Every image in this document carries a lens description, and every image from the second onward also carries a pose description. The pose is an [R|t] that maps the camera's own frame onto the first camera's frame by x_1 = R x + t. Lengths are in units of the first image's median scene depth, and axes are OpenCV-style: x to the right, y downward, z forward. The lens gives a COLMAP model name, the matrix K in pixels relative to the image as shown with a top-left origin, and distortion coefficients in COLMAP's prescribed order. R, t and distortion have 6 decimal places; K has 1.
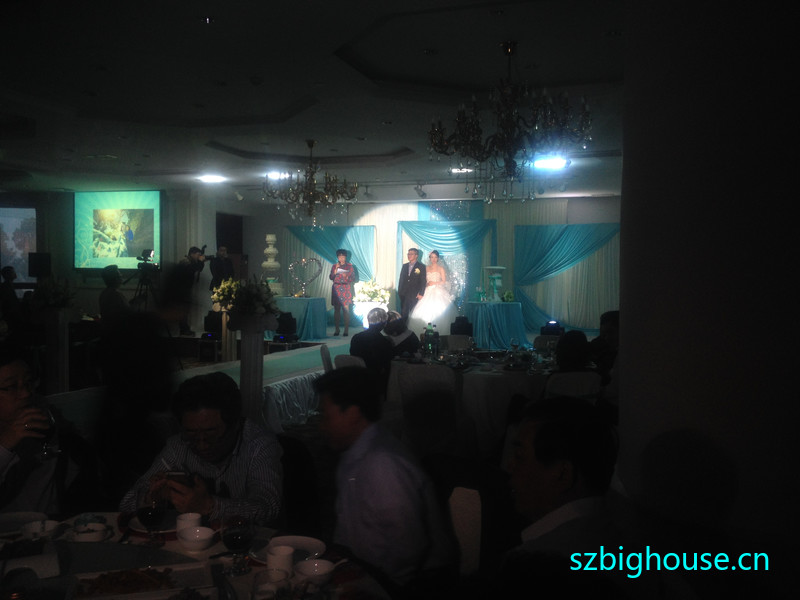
lens RADIAL K [[749.5, 0, 400.0], [0, 749.5, 300.0], [0, 0, 1]] dist [0.142700, -0.310642]
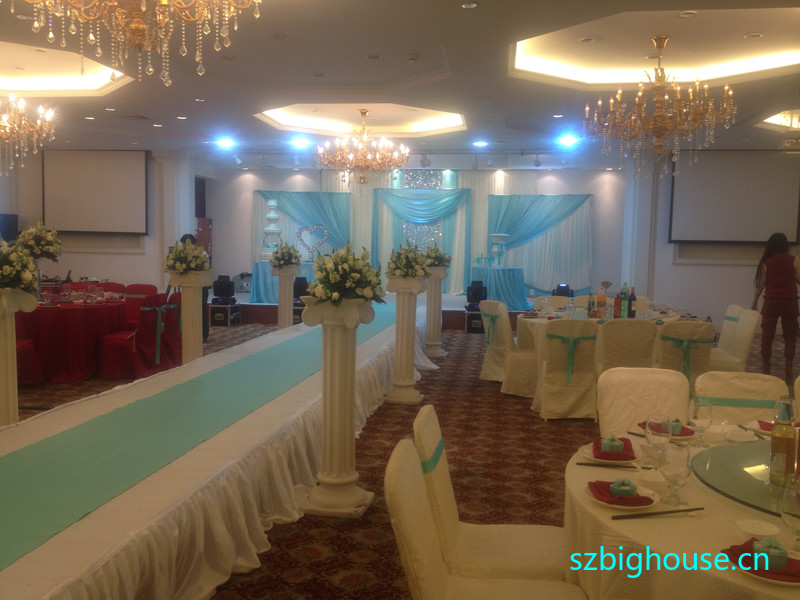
lens RADIAL K [[749.5, 0, 400.0], [0, 749.5, 300.0], [0, 0, 1]] dist [0.142700, -0.310642]
pose [[0.980227, -0.007715, 0.197725, -0.204104], [-0.001328, 0.998961, 0.045562, 0.000977], [-0.197871, -0.044924, 0.979198, -0.024696]]
